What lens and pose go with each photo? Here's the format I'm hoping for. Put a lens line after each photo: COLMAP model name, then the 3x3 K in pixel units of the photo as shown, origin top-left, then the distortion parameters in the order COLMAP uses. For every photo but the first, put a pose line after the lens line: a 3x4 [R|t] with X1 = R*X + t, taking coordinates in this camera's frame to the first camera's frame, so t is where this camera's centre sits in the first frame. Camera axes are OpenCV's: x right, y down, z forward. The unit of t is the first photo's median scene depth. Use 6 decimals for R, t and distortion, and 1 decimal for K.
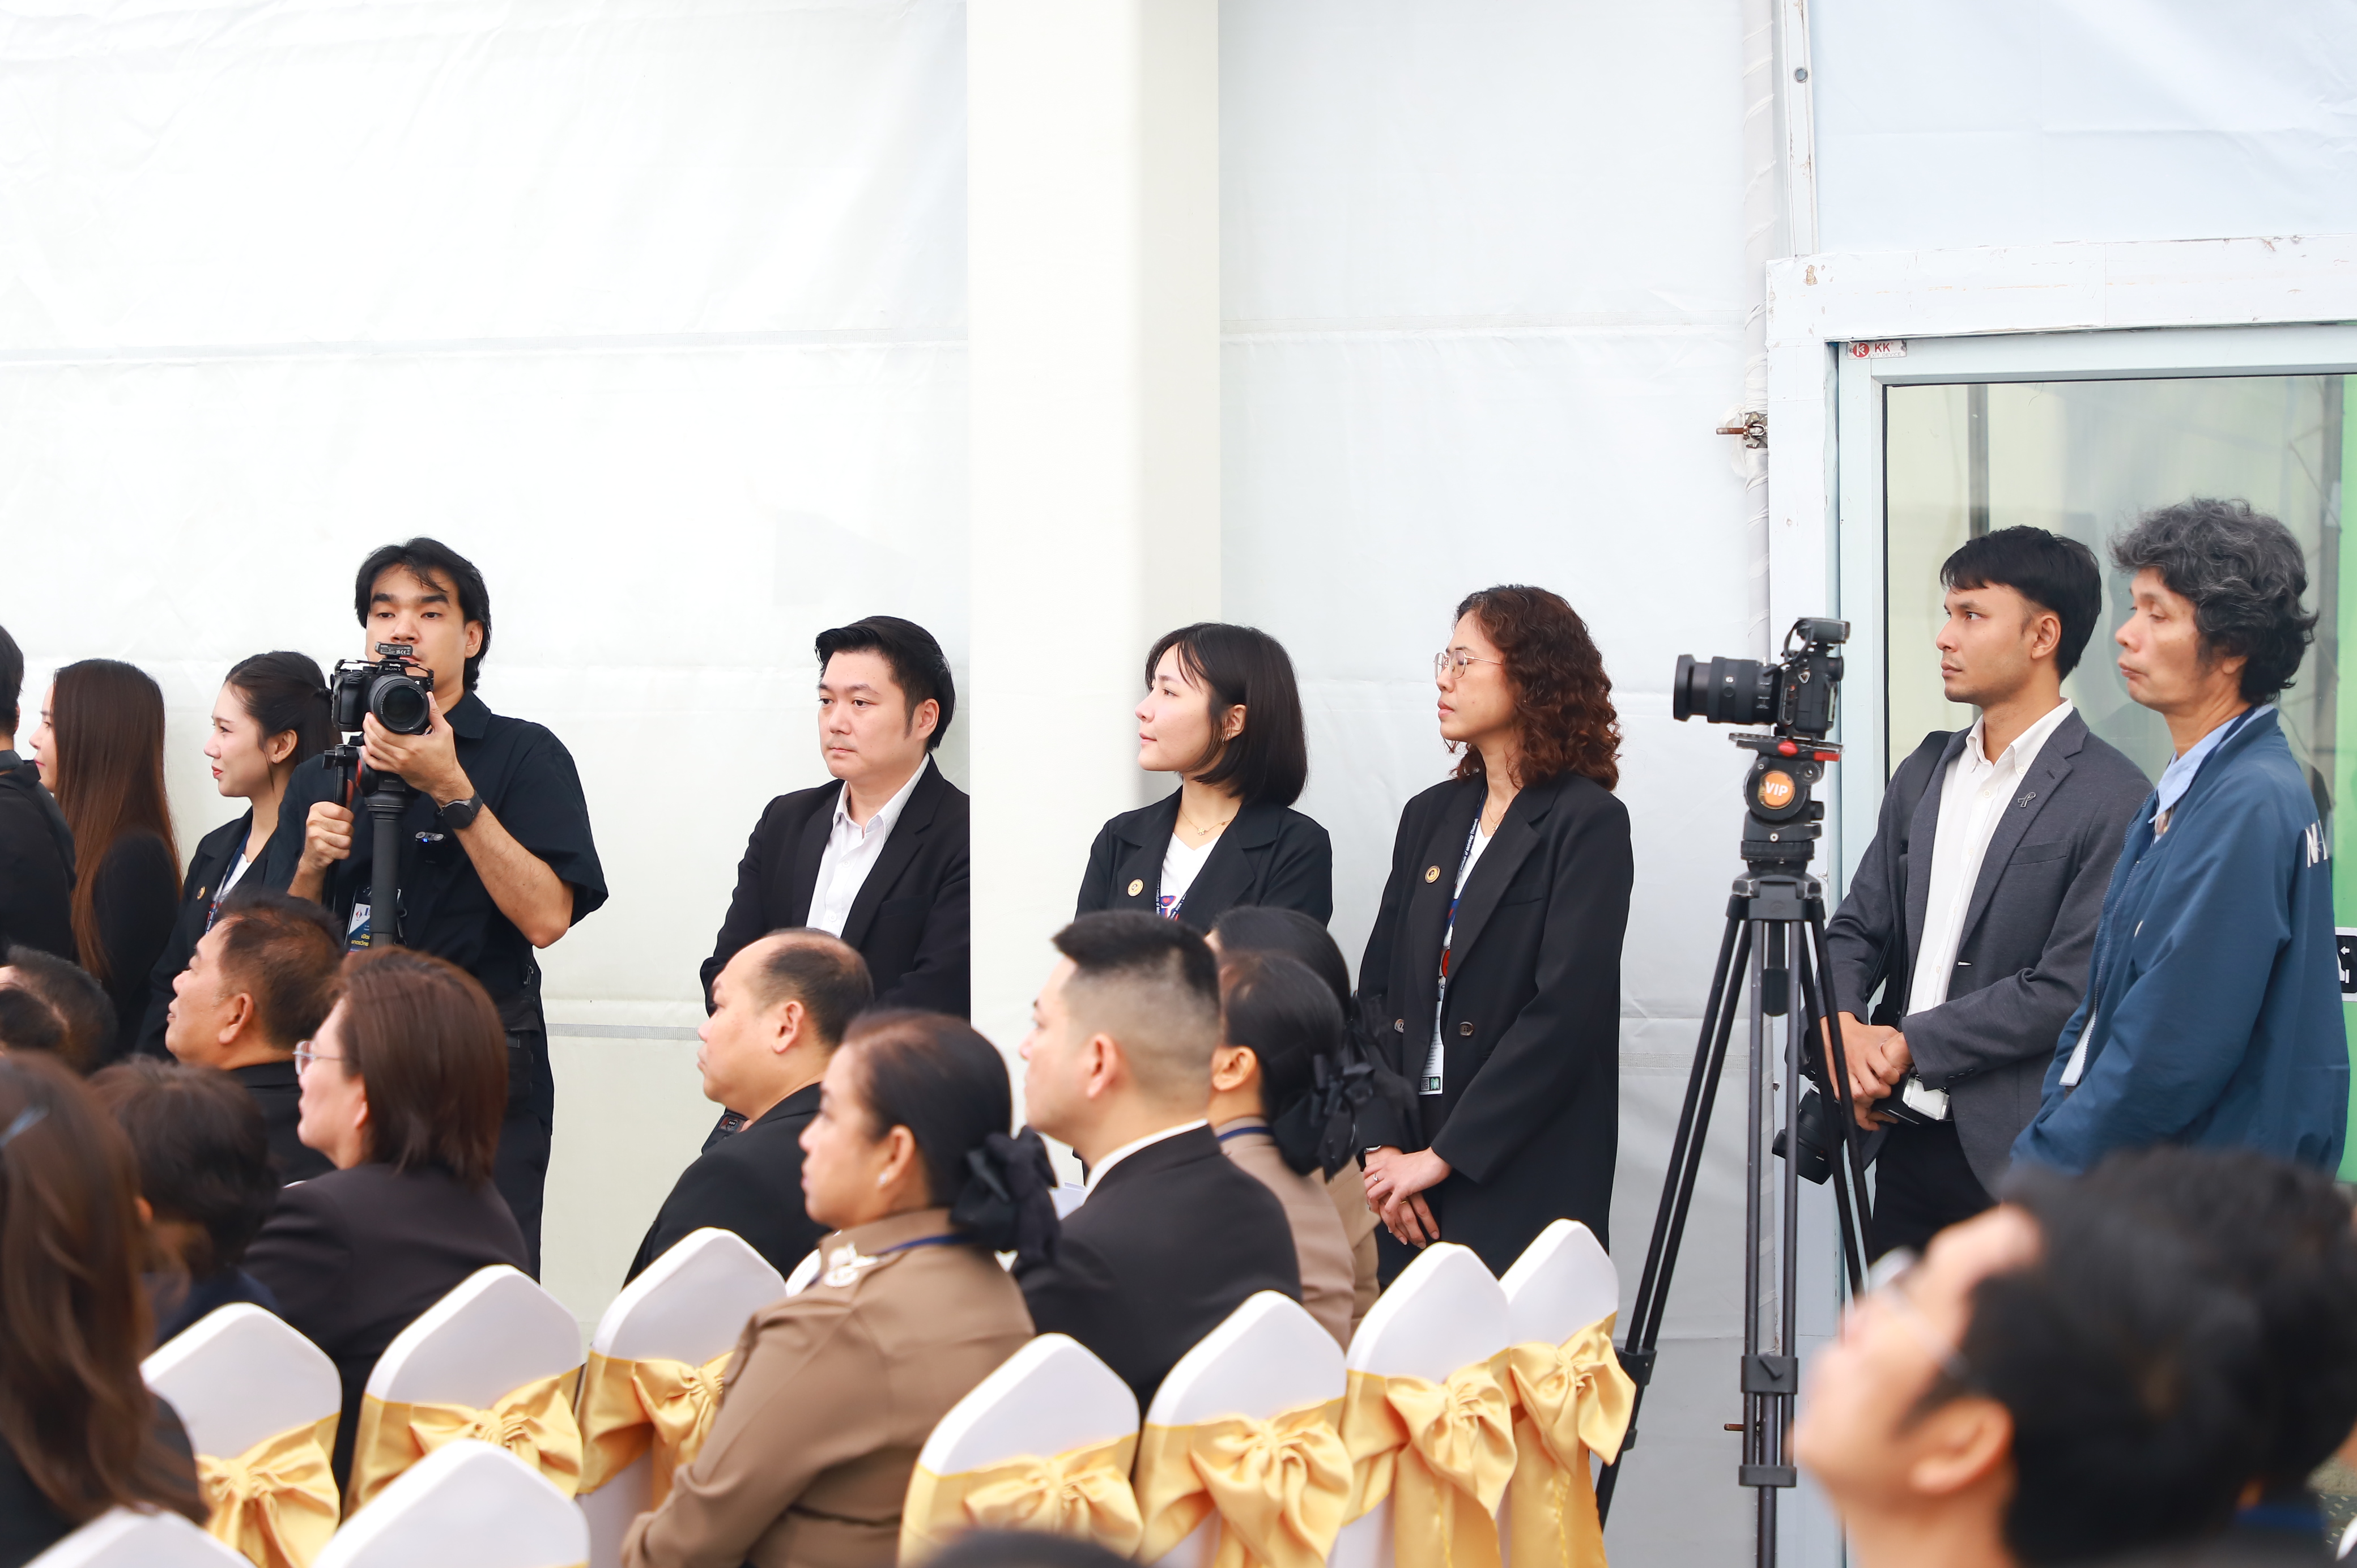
lens RADIAL K [[6899.7, 0, 1189.5], [0, 6899.7, 777.9], [0, 0, 1]] dist [0.099191, 0.000000]
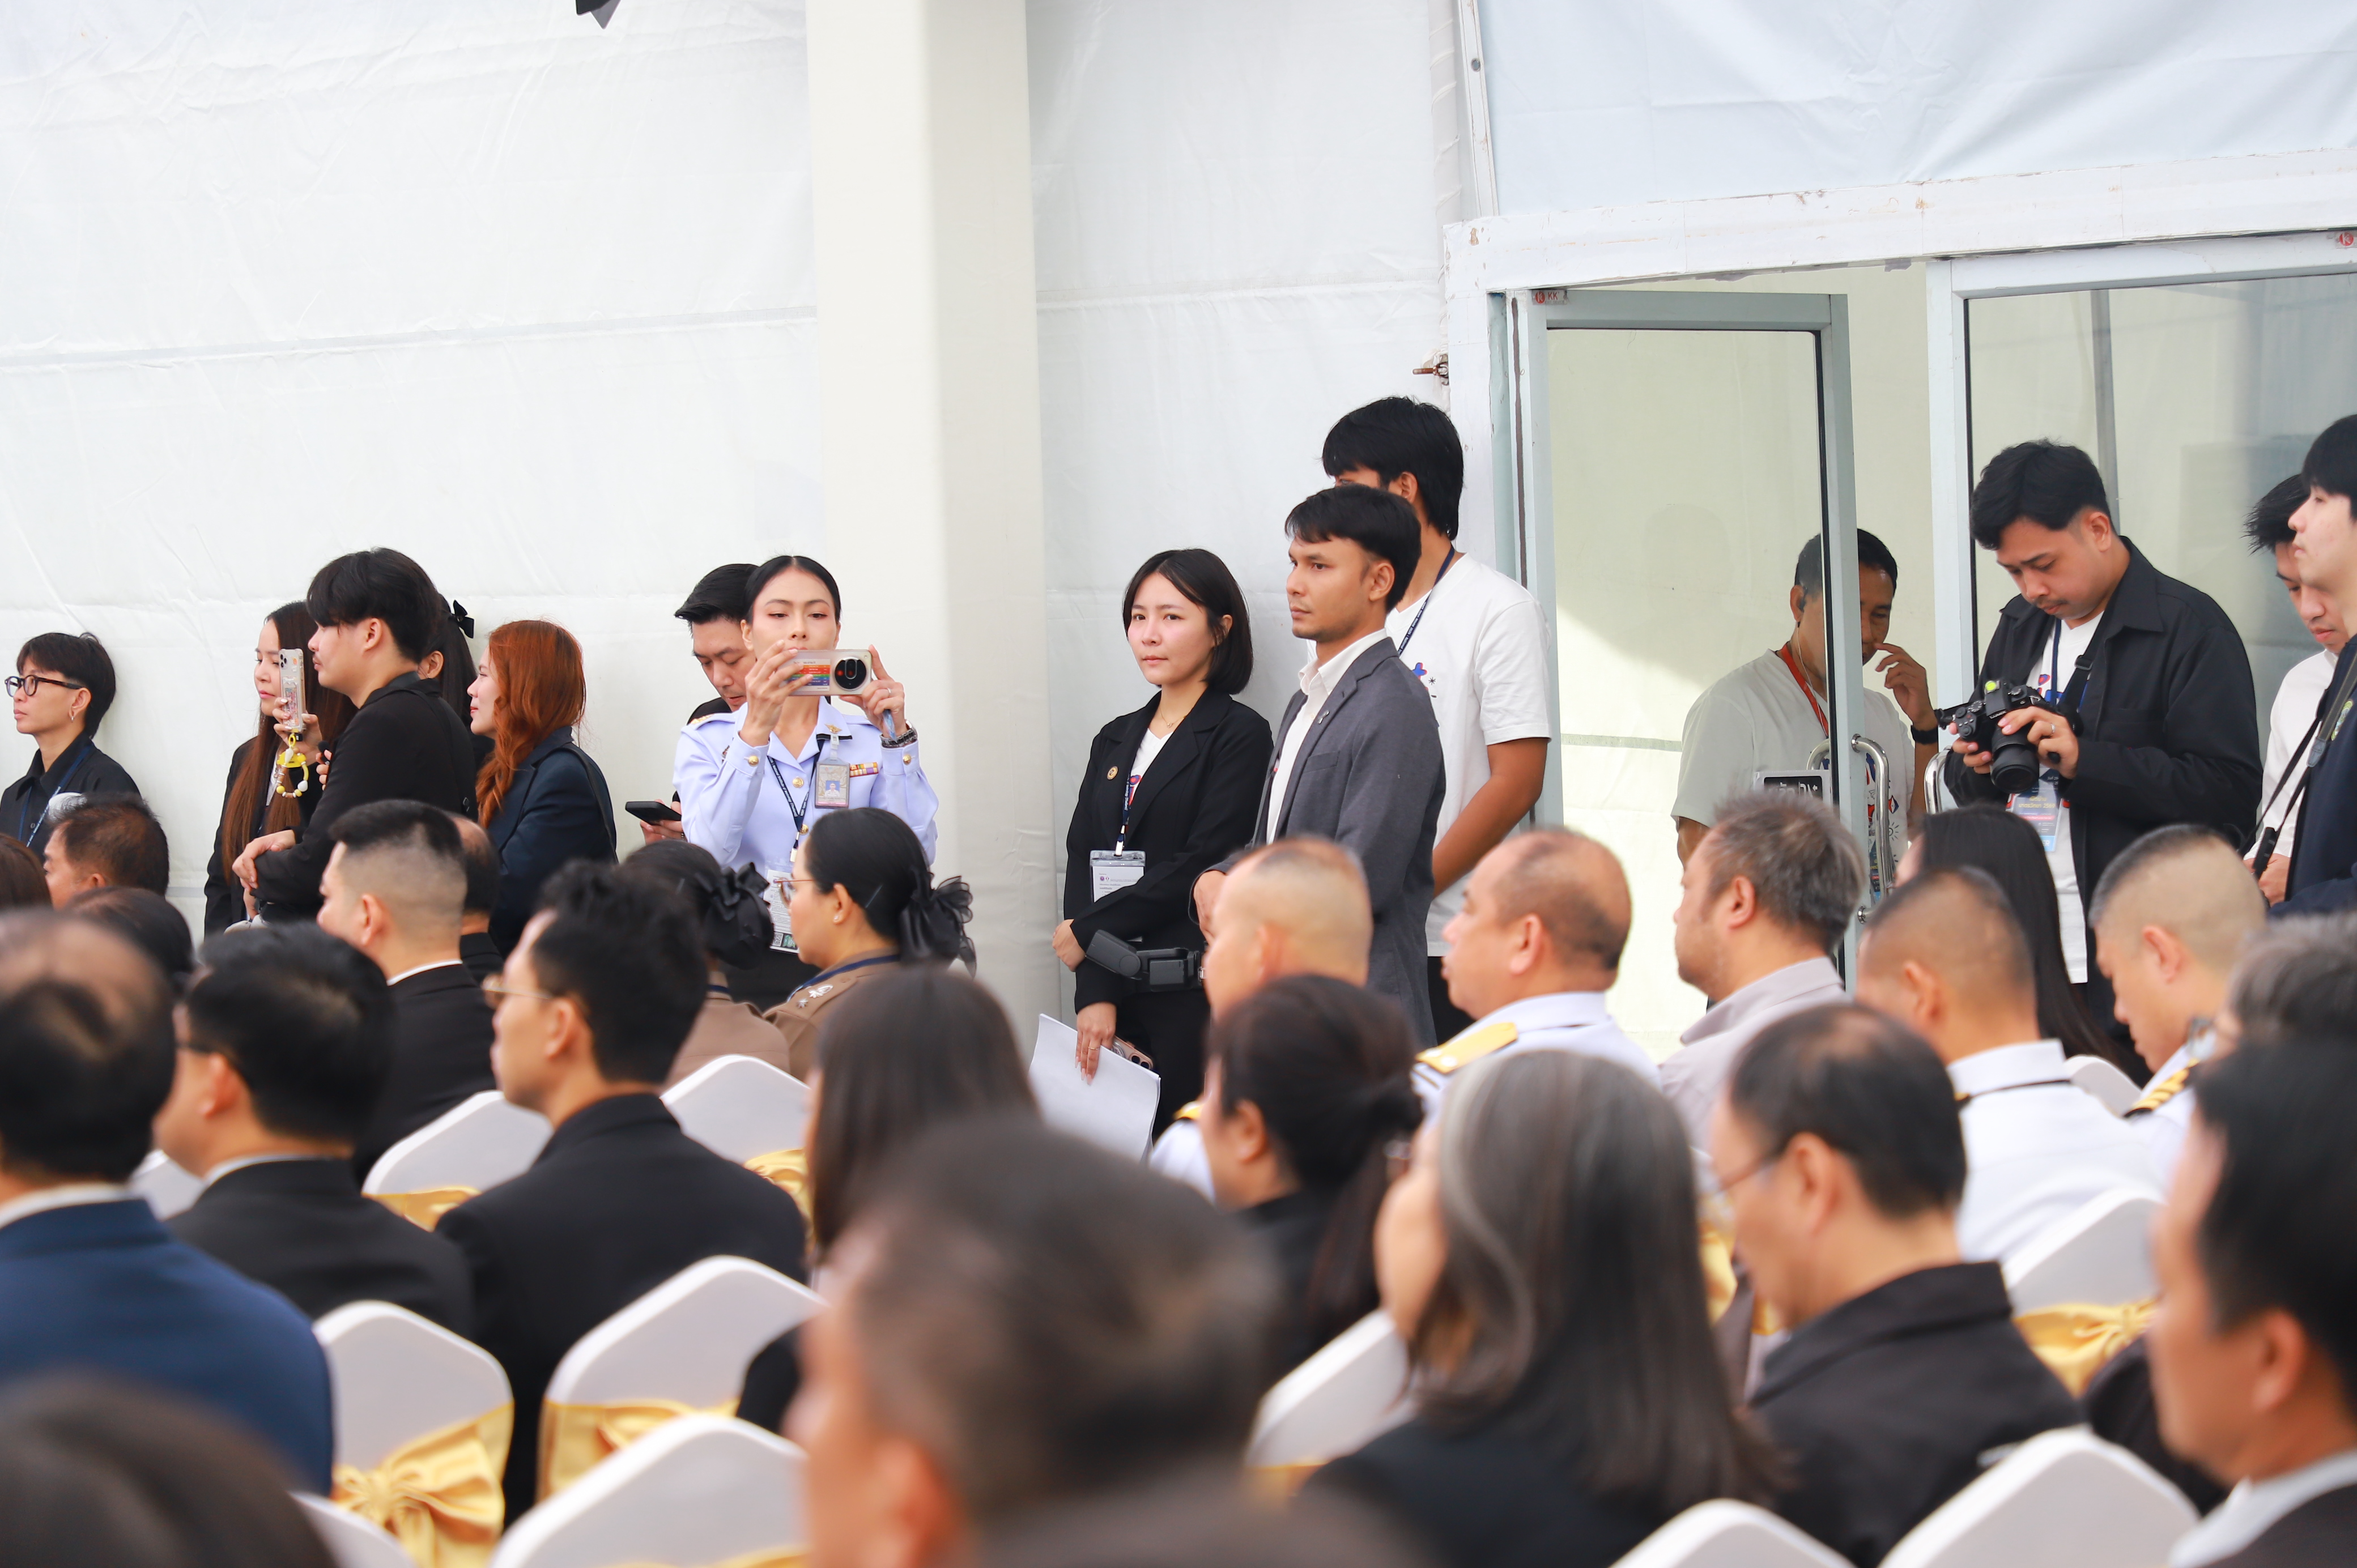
lens RADIAL K [[6899.7, 0, 1167.6], [0, 6899.7, 790.3], [0, 0, 1]] dist [0.099191, 0.000000]
pose [[0.971872, -0.023108, -0.234374, 0.305191], [0.027535, 0.999499, 0.015632, 0.001627], [0.233895, -0.021646, 0.972021, -0.152594]]
